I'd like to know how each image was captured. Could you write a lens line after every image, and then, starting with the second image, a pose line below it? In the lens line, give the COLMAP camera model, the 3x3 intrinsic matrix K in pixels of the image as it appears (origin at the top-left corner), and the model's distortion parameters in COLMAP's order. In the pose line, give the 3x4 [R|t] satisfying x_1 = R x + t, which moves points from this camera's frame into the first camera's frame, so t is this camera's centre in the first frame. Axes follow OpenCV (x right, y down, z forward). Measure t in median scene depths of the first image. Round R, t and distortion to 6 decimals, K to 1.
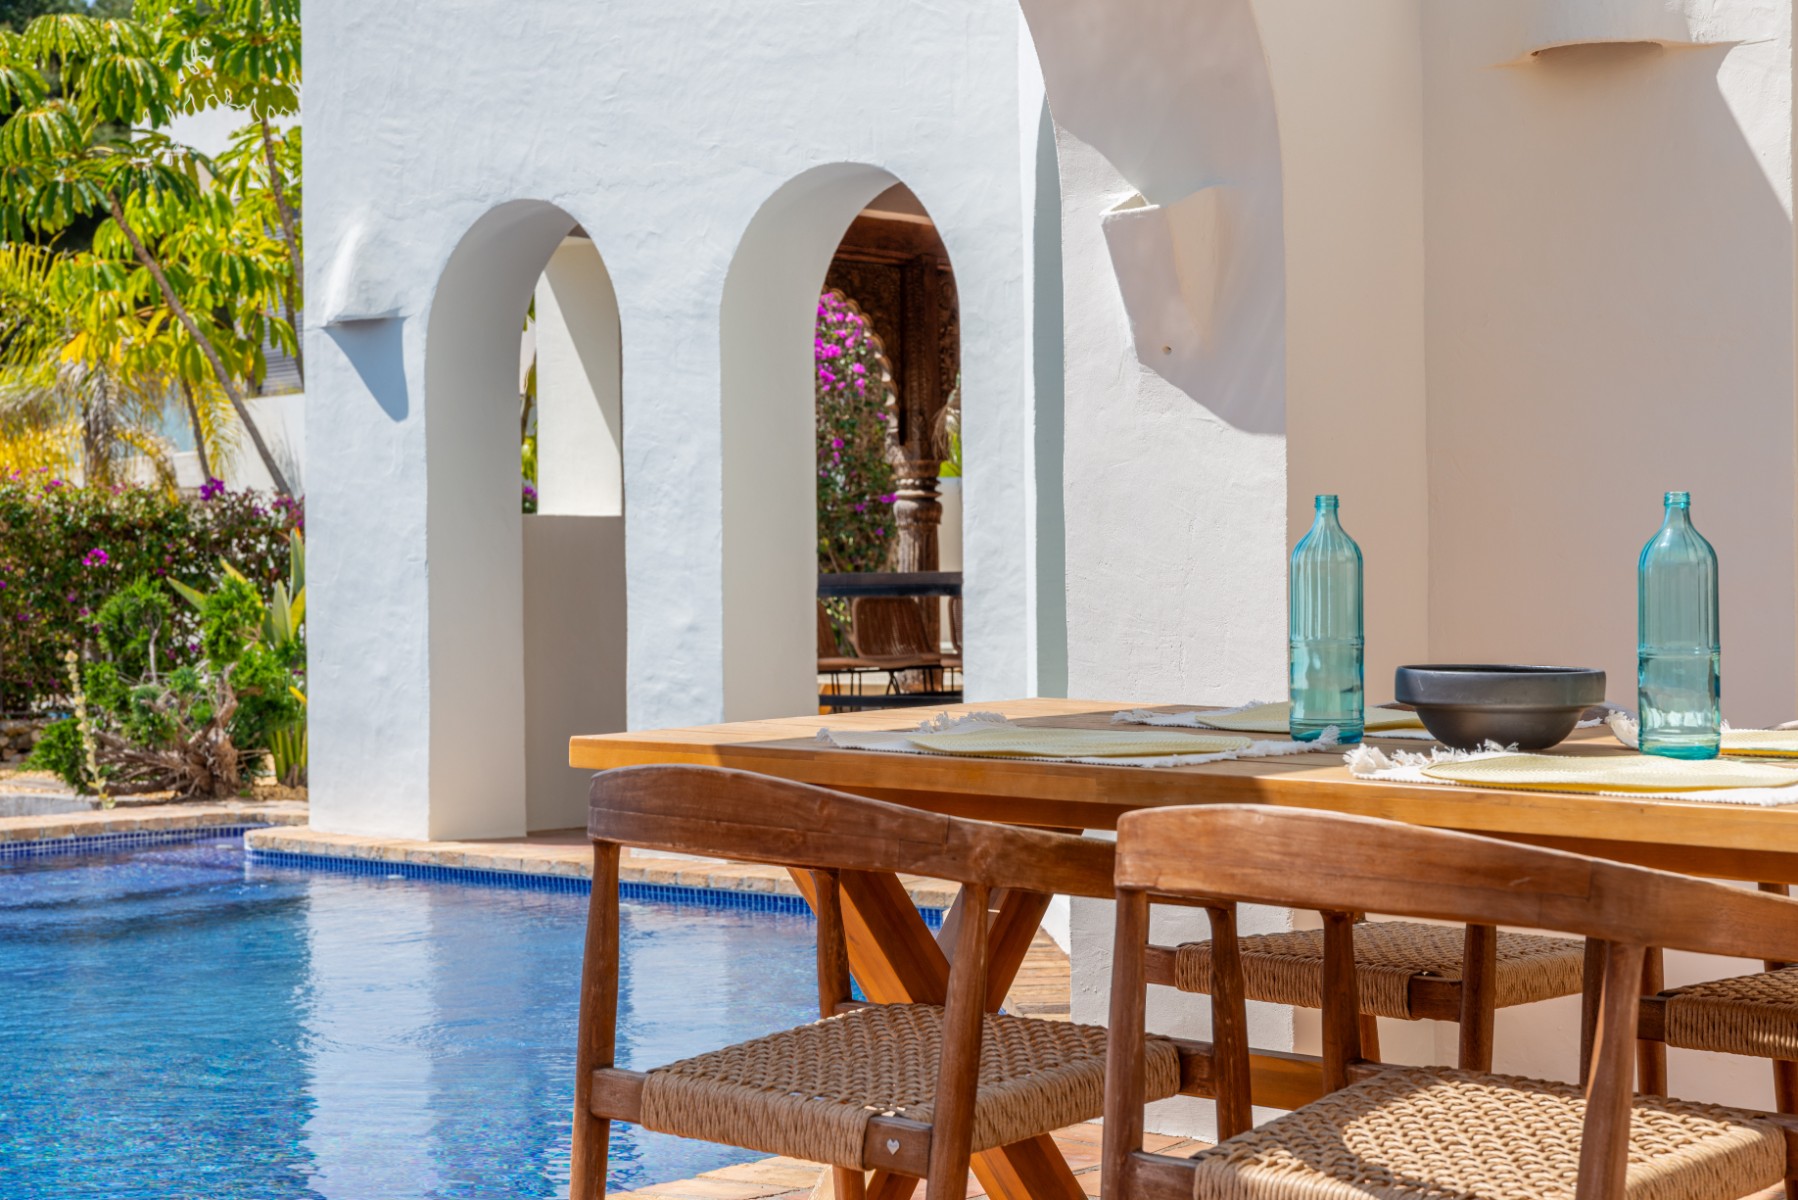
lens RADIAL K [[3209.8, 0, 901.3], [0, 3209.8, 559.6], [0, 0, 1]] dist [-0.019106, 0.000000]
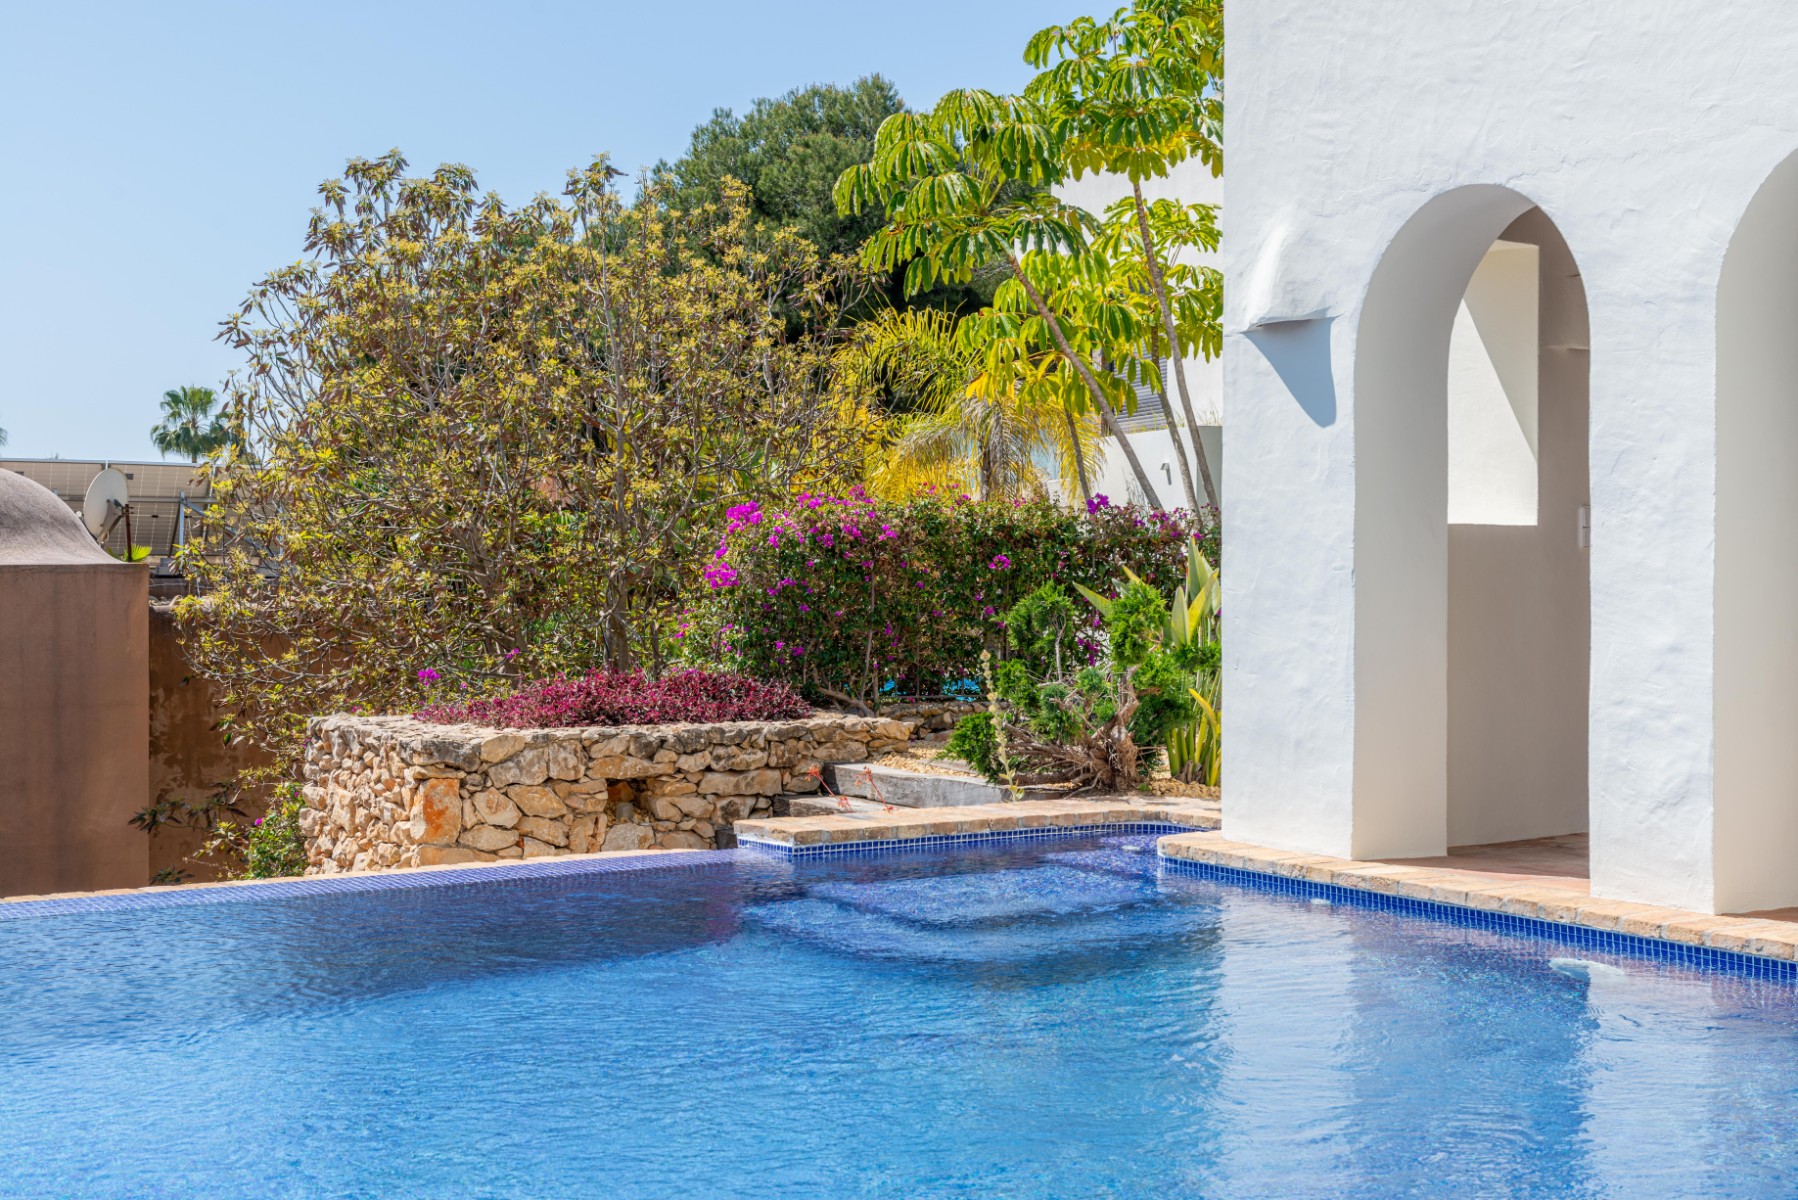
lens RADIAL K [[2279.2, 0, 903.7], [0, 2279.2, 600.1], [0, 0, 1]] dist [0.004431, 0.000000]
pose [[0.962247, 0.015396, -0.271741, -0.091462], [-0.011324, 0.999799, 0.016549, -0.000325], [0.271941, -0.012847, 0.962228, 0.303390]]
